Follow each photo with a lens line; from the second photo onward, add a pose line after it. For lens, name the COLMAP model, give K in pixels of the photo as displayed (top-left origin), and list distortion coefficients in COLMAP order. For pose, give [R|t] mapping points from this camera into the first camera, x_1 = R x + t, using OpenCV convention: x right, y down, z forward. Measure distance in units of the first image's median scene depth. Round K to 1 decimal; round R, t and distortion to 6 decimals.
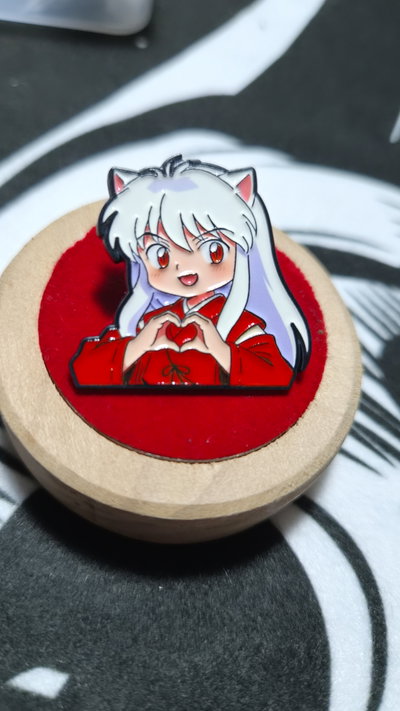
lens RADIAL K [[522.3, 0, 188.9], [0, 522.3, 364.2], [0, 0, 1]] dist [-0.076527, 0.015088]
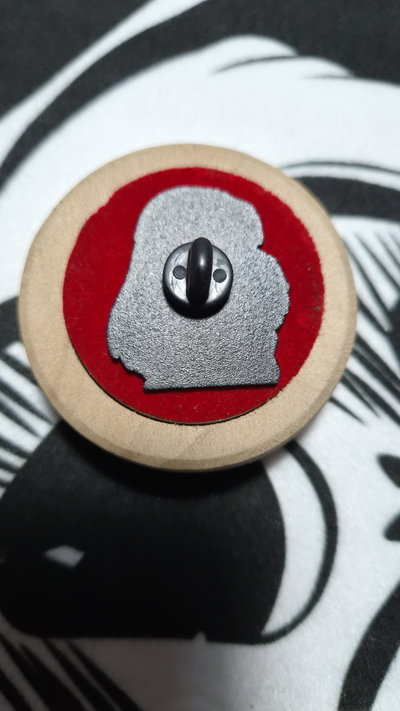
lens RADIAL K [[522.3, 0, 204.6], [0, 522.3, 338.8], [0, 0, 1]] dist [-0.076527, 0.015088]
pose [[0.985105, 0.103938, -0.136983, 0.188081], [-0.053032, 0.941448, 0.332960, -0.371574], [0.163570, -0.320736, 0.932938, -0.067928]]
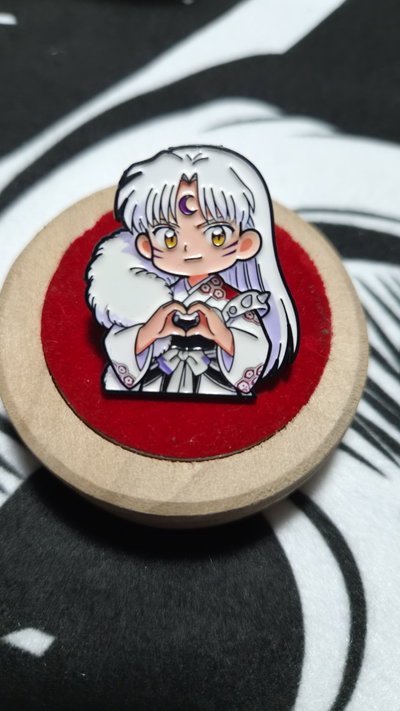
lens RADIAL K [[522.3, 0, 194.0], [0, 522.3, 359.8], [0, 0, 1]] dist [-0.076527, 0.015088]
pose [[0.987599, 0.057998, -0.145890, 0.165999], [-0.042244, 0.993159, 0.108860, -0.111581], [0.151205, -0.101347, 0.983293, 0.006290]]
